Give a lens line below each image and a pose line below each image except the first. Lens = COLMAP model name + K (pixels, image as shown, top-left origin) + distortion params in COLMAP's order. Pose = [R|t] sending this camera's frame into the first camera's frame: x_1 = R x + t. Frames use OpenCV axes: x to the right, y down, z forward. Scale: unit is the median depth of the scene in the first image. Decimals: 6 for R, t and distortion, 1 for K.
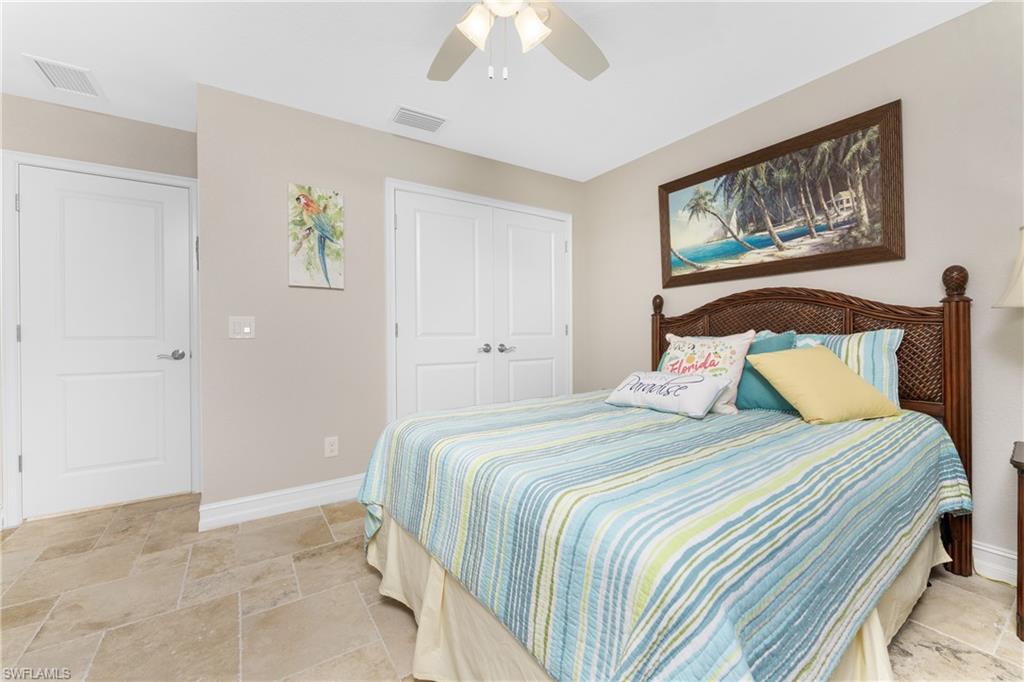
lens RADIAL K [[414.5, 0, 521.3], [0, 414.5, 342.0], [0, 0, 1]] dist [-0.001768, -0.000282]
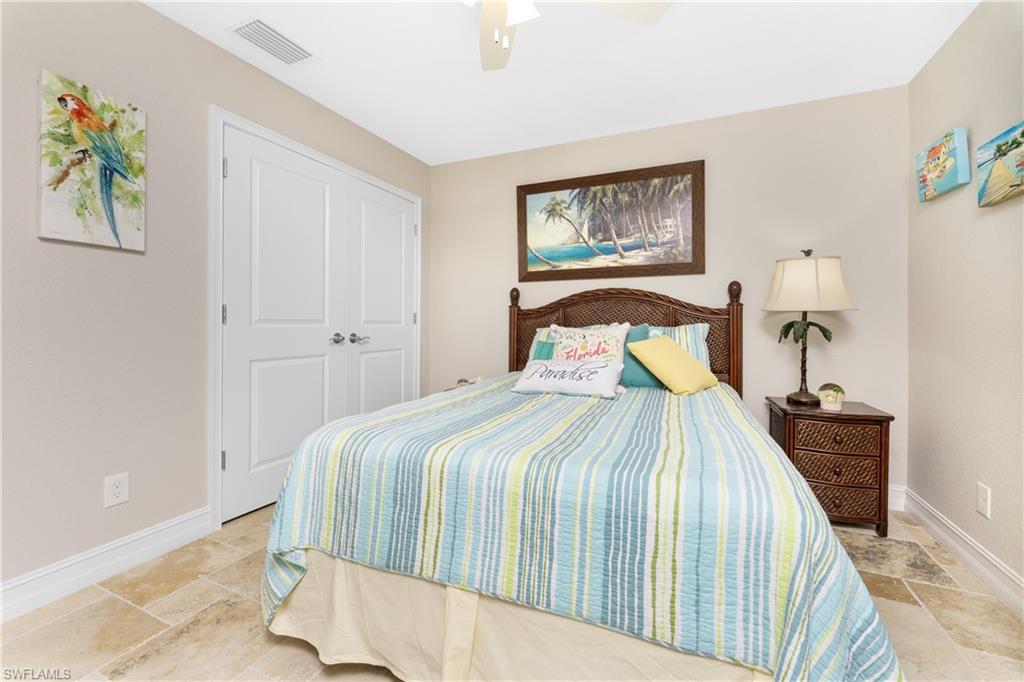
lens RADIAL K [[414.5, 0, 519.2], [0, 414.5, 330.7], [0, 0, 1]] dist [-0.001768, -0.000282]
pose [[0.848999, 0.005565, 0.528366, -0.299748], [-0.004327, 0.999984, -0.003579, 0.000634], [-0.528377, 0.000752, 0.849009, 0.117525]]
